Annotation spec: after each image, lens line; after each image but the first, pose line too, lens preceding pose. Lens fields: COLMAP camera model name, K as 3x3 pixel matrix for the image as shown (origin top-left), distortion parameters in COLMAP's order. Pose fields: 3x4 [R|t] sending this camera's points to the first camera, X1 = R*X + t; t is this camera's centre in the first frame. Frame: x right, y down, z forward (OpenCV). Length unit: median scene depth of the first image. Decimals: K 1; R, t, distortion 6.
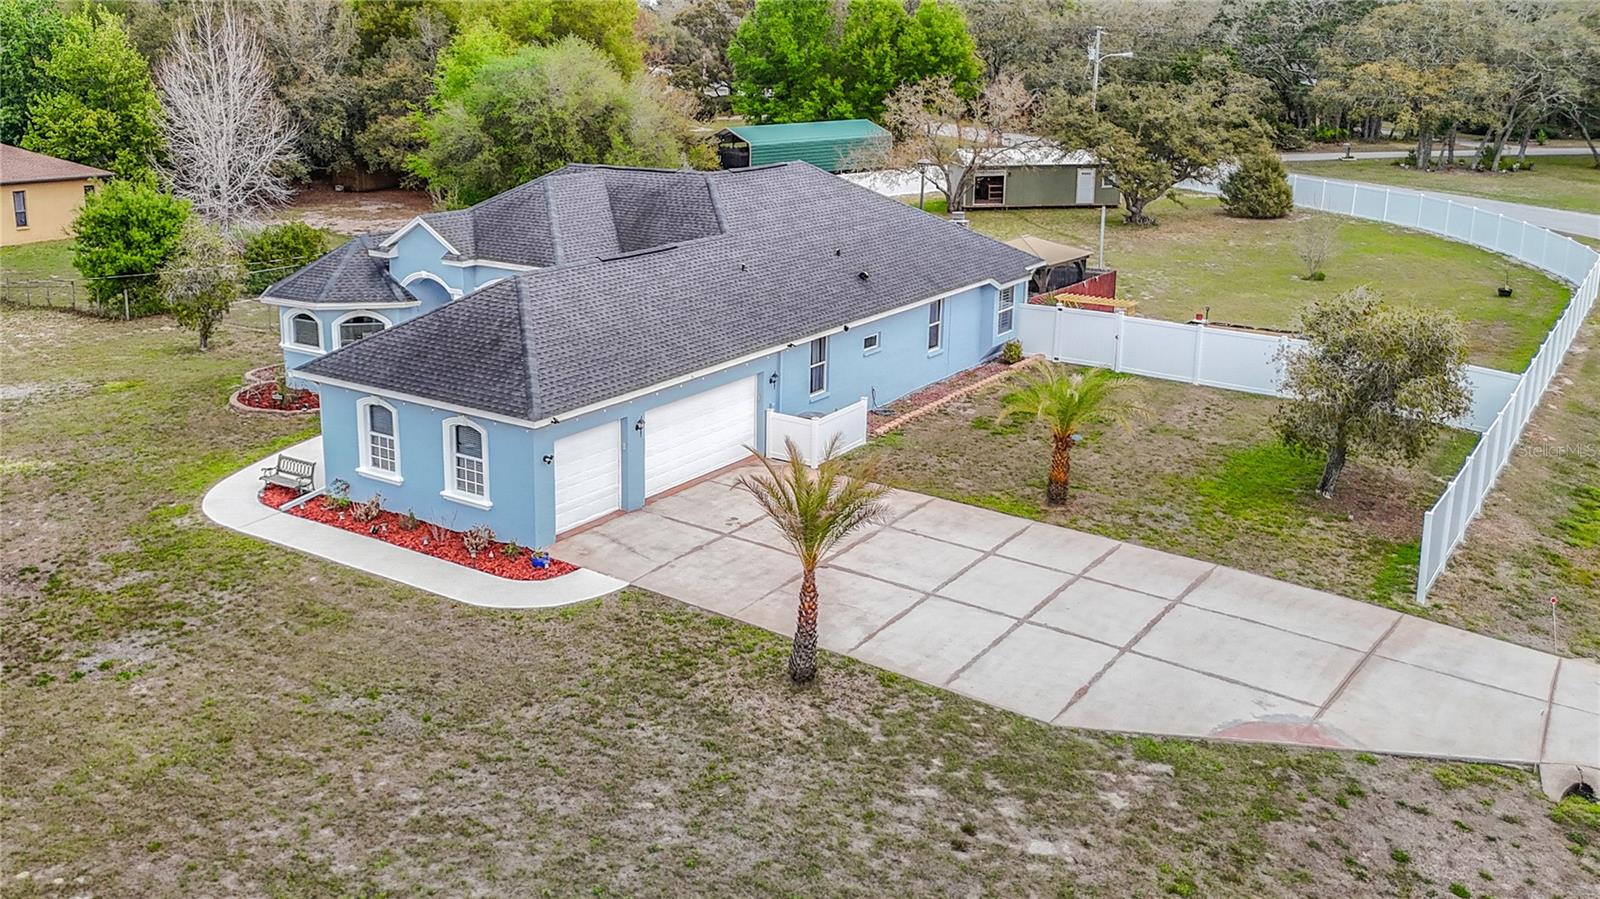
lens RADIAL K [[1323.5, 0, 673.1], [0, 1323.5, 567.6], [0, 0, 1]] dist [0.036361, -0.003596]
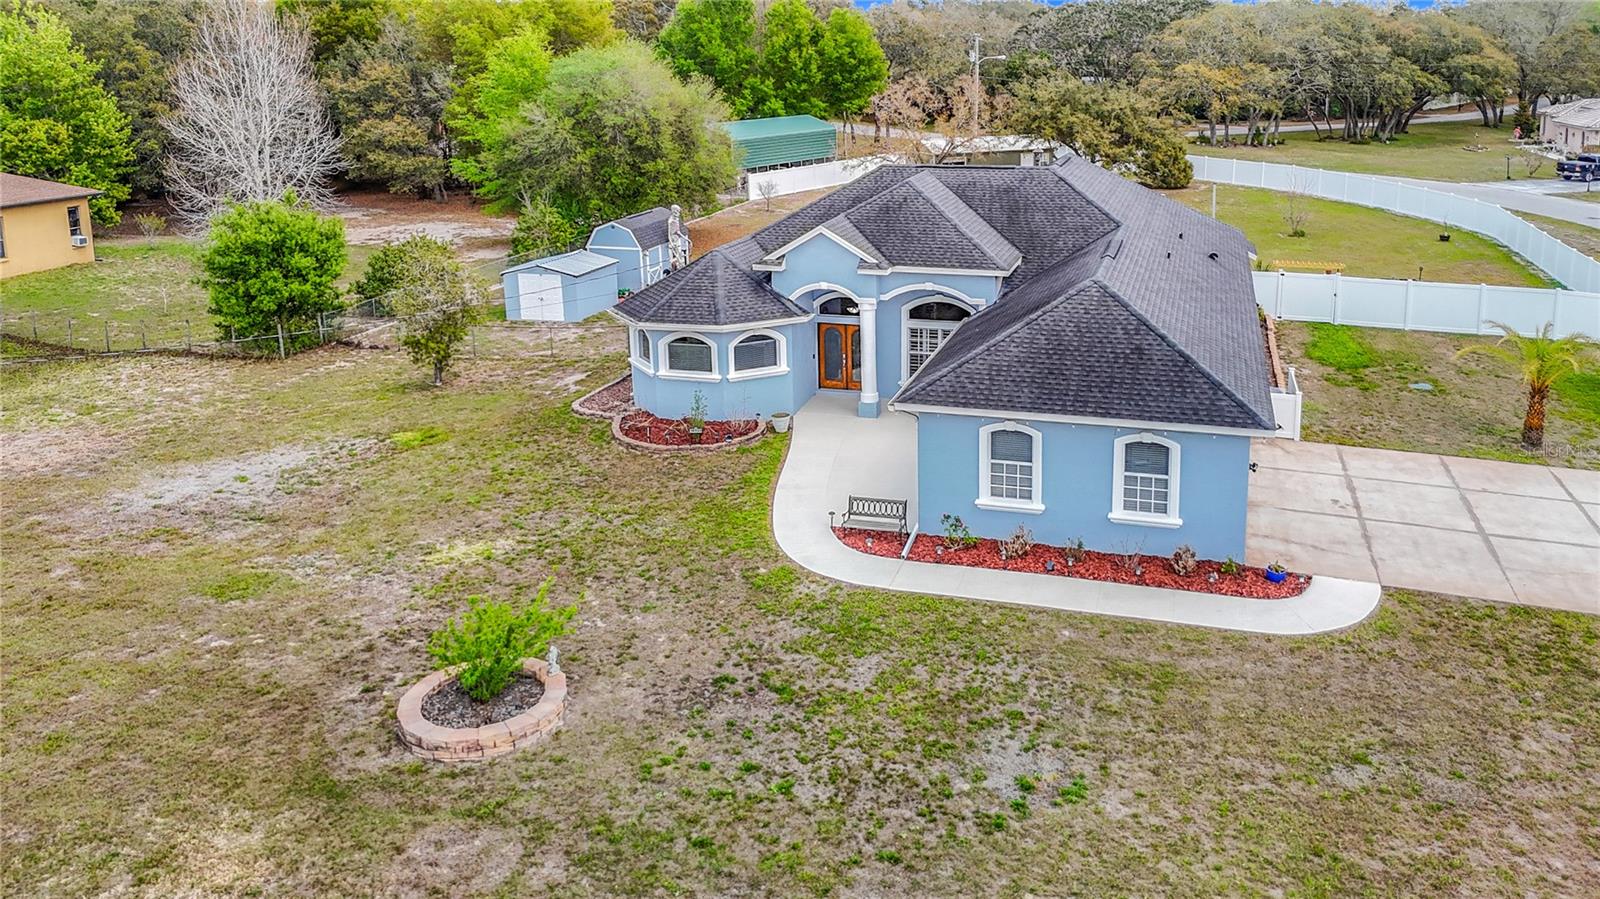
lens RADIAL K [[1170.4, 0, 800.0], [0, 1170.4, 449.5], [0, 0, 1]] dist [0.077874, -0.079147]
pose [[0.930445, -0.118736, 0.346661, -0.499625], [0.134897, 0.990598, -0.022773, -0.085919], [-0.340698, 0.067953, 0.937714, 0.222016]]
